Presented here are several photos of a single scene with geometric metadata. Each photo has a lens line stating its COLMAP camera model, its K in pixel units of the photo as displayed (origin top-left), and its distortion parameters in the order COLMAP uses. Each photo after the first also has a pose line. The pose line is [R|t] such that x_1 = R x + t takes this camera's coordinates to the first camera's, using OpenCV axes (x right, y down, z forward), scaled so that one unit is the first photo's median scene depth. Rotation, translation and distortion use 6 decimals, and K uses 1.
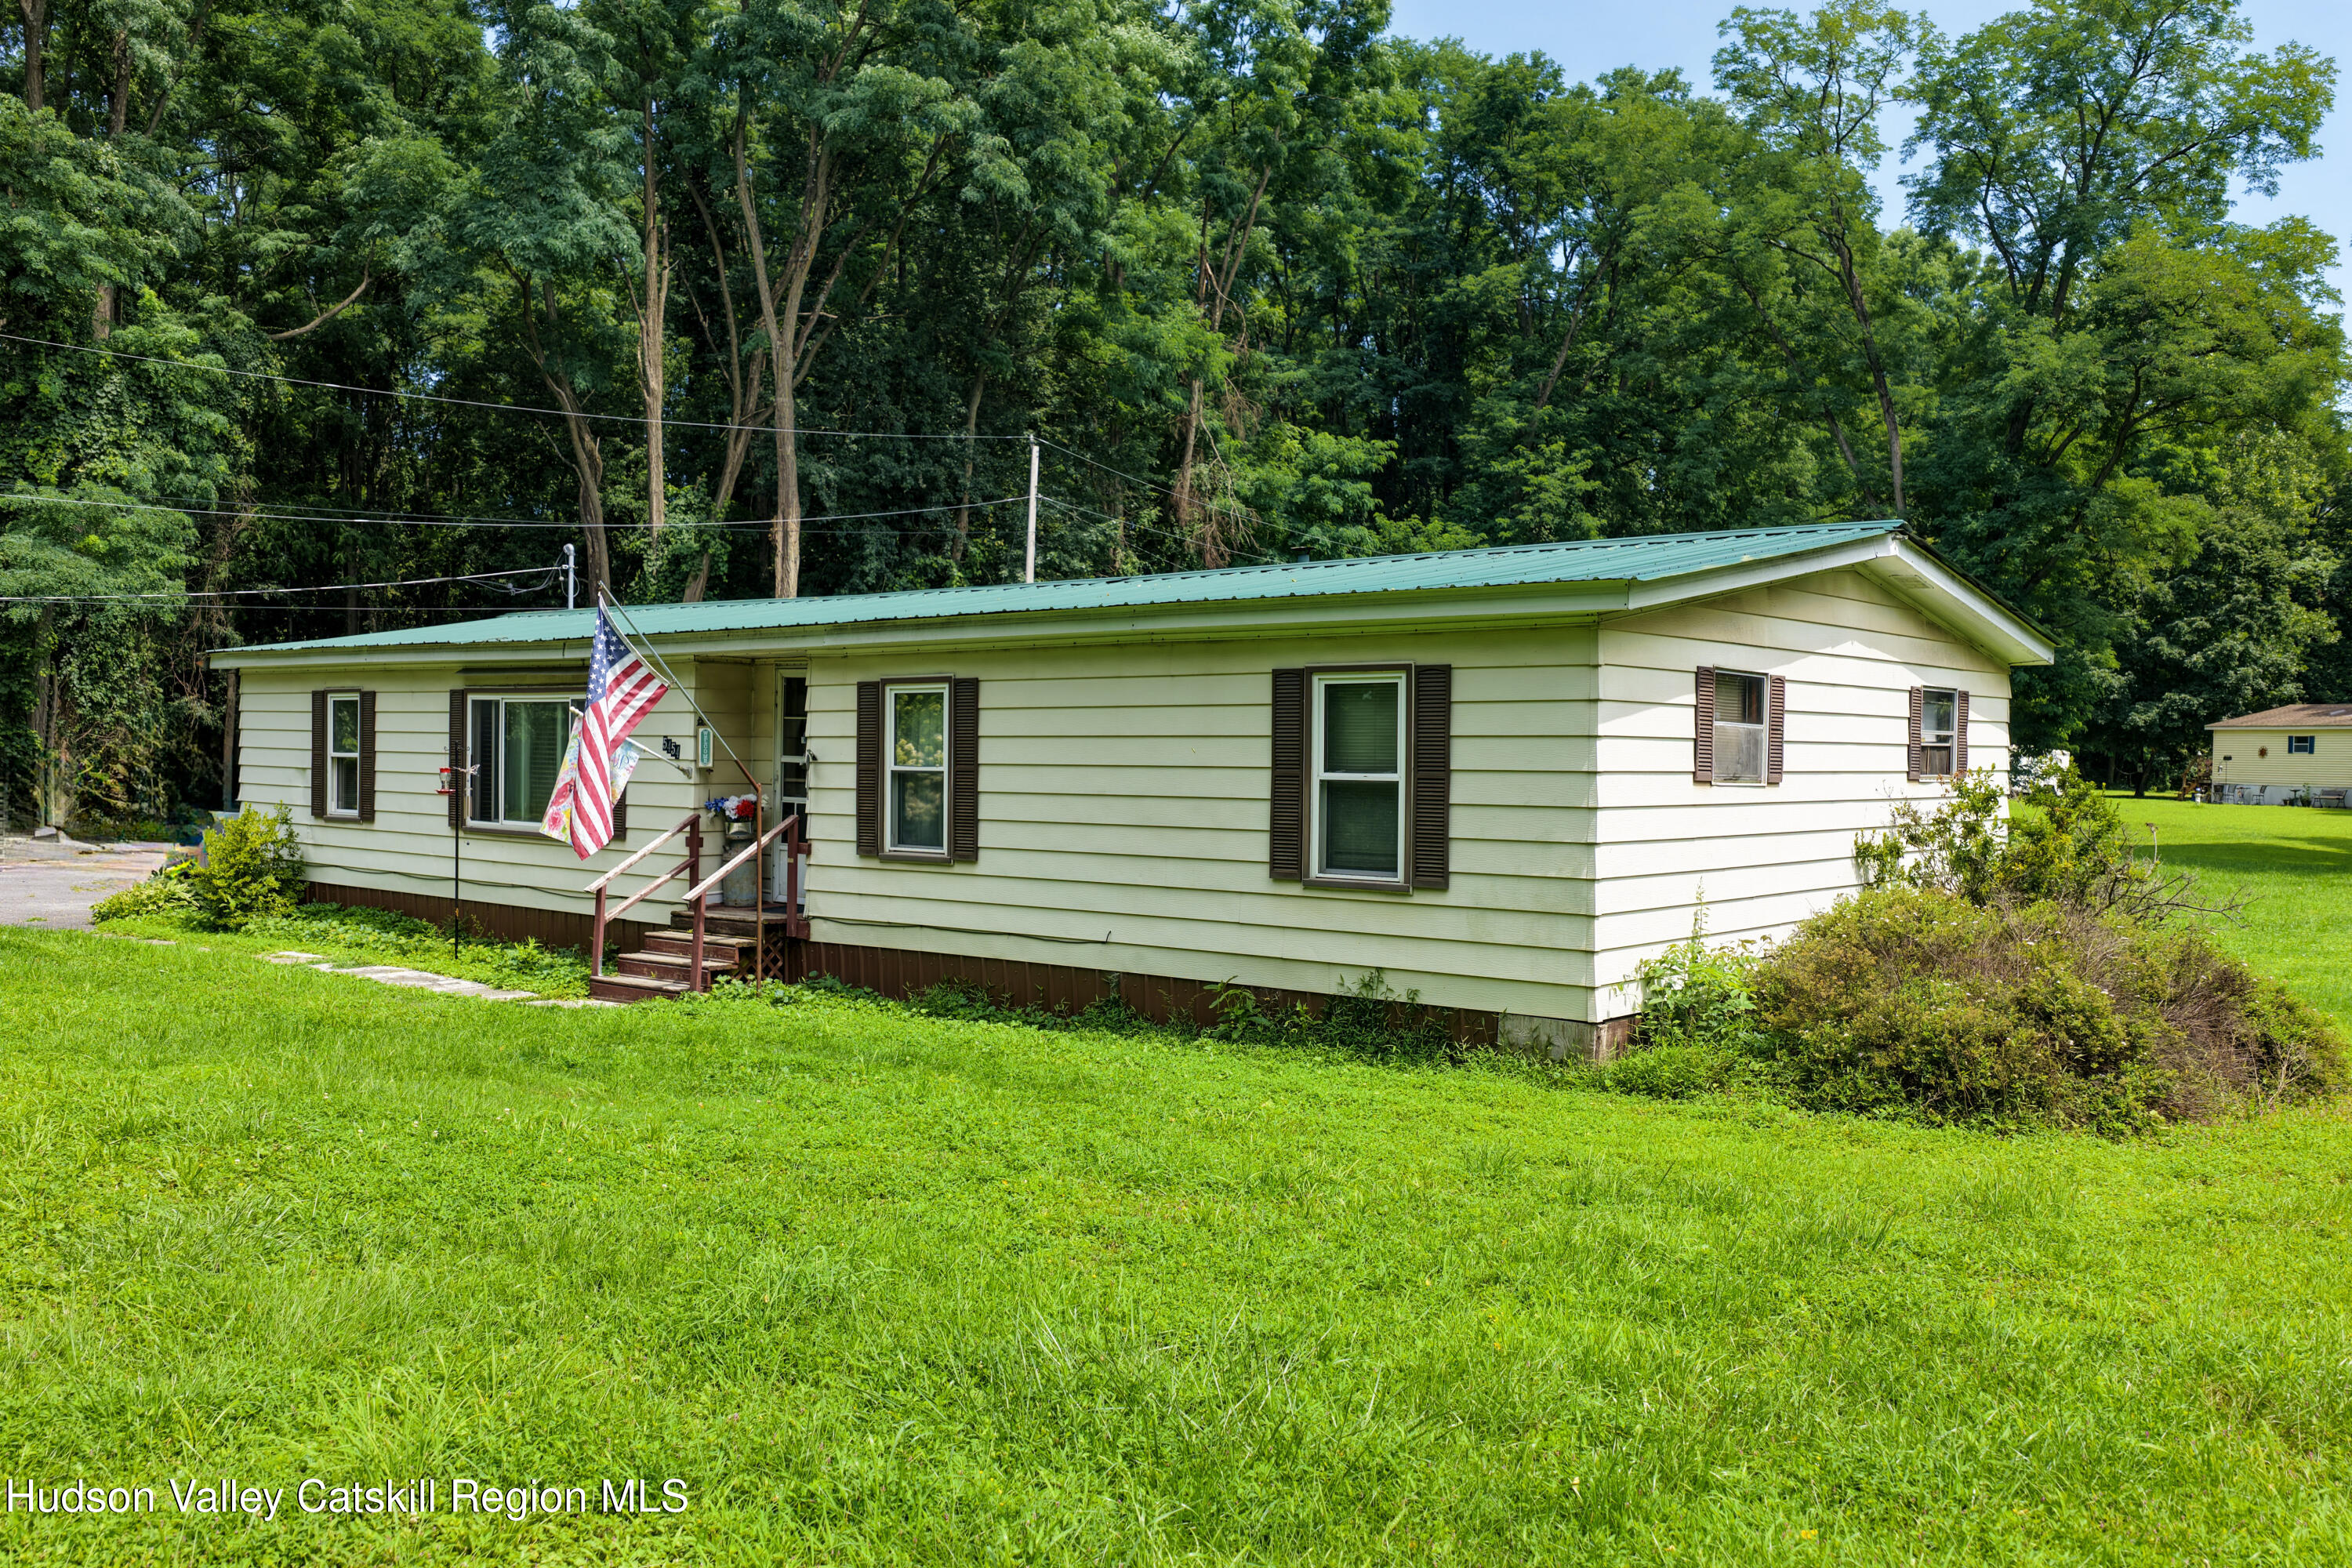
lens RADIAL K [[1946.7, 0, 1176.0], [0, 1946.7, 784.0], [0, 0, 1]] dist [0.000625, 0.004080]
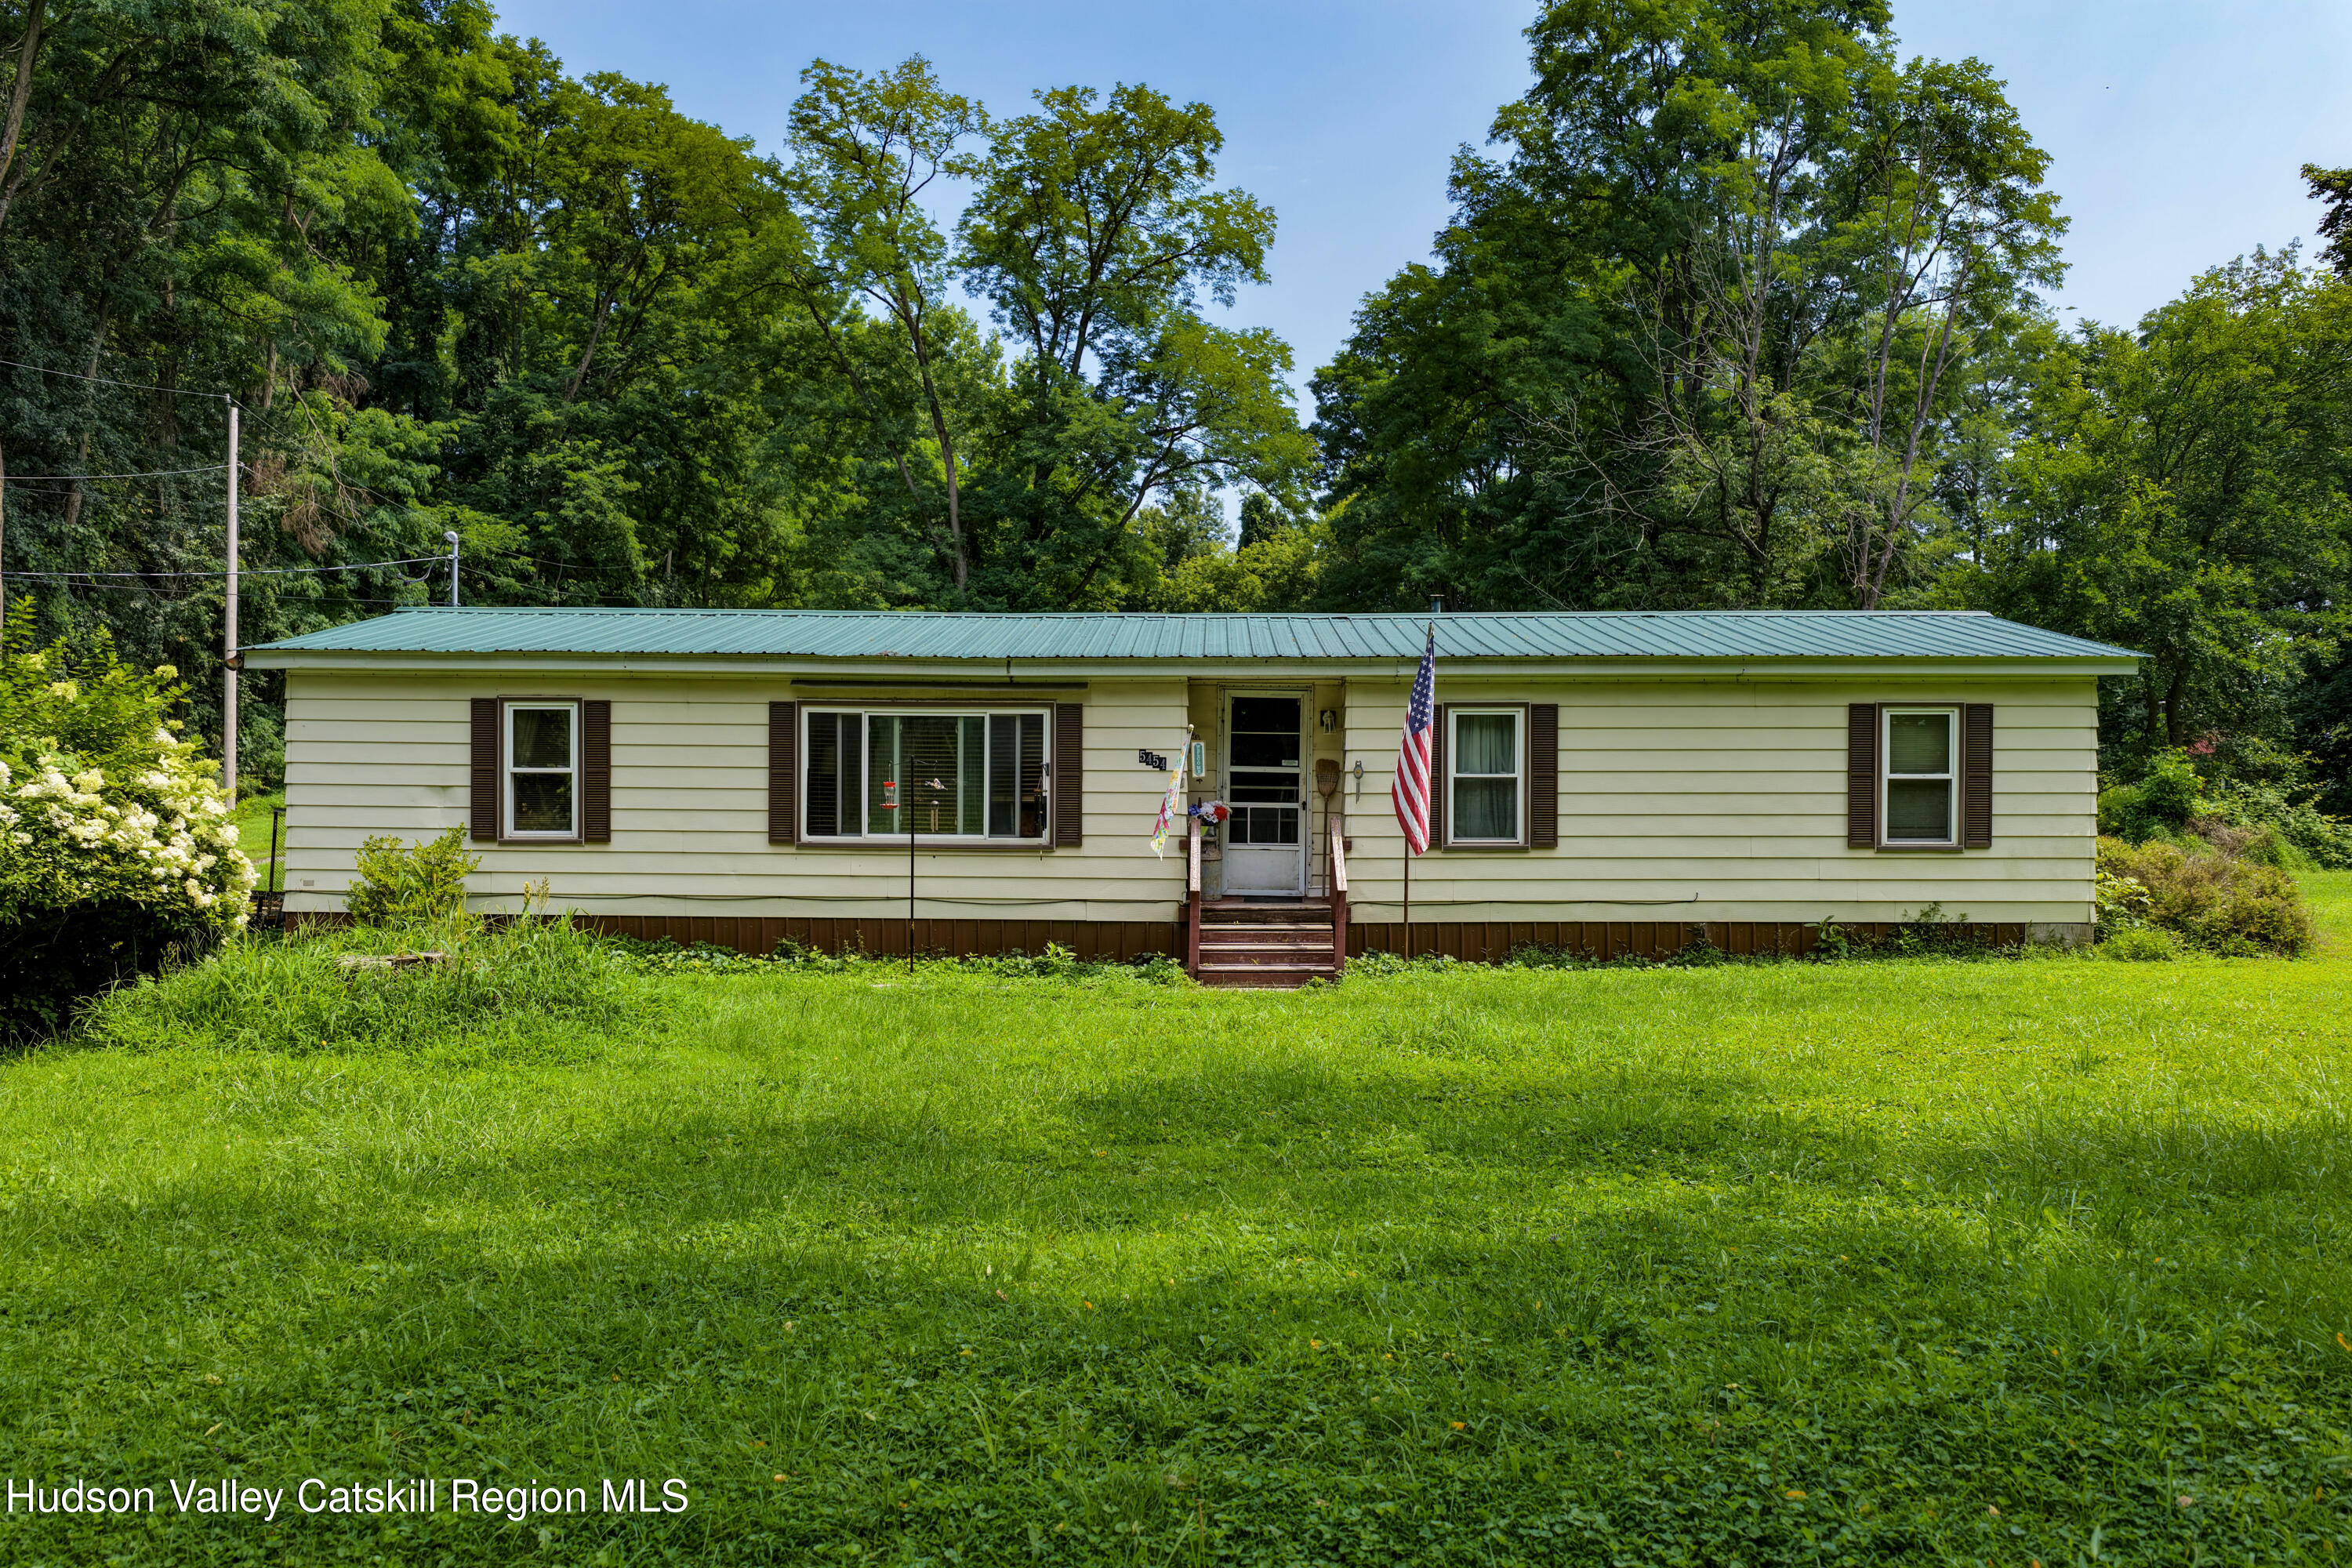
lens RADIAL K [[1946.7, 0, 1176.0], [0, 1946.7, 784.0], [0, 0, 1]] dist [0.000625, 0.004080]
pose [[0.773639, -0.018885, 0.633345, -1.031016], [0.015787, 0.999820, 0.010529, -0.017971], [-0.633430, 0.001853, 0.773798, 0.154575]]
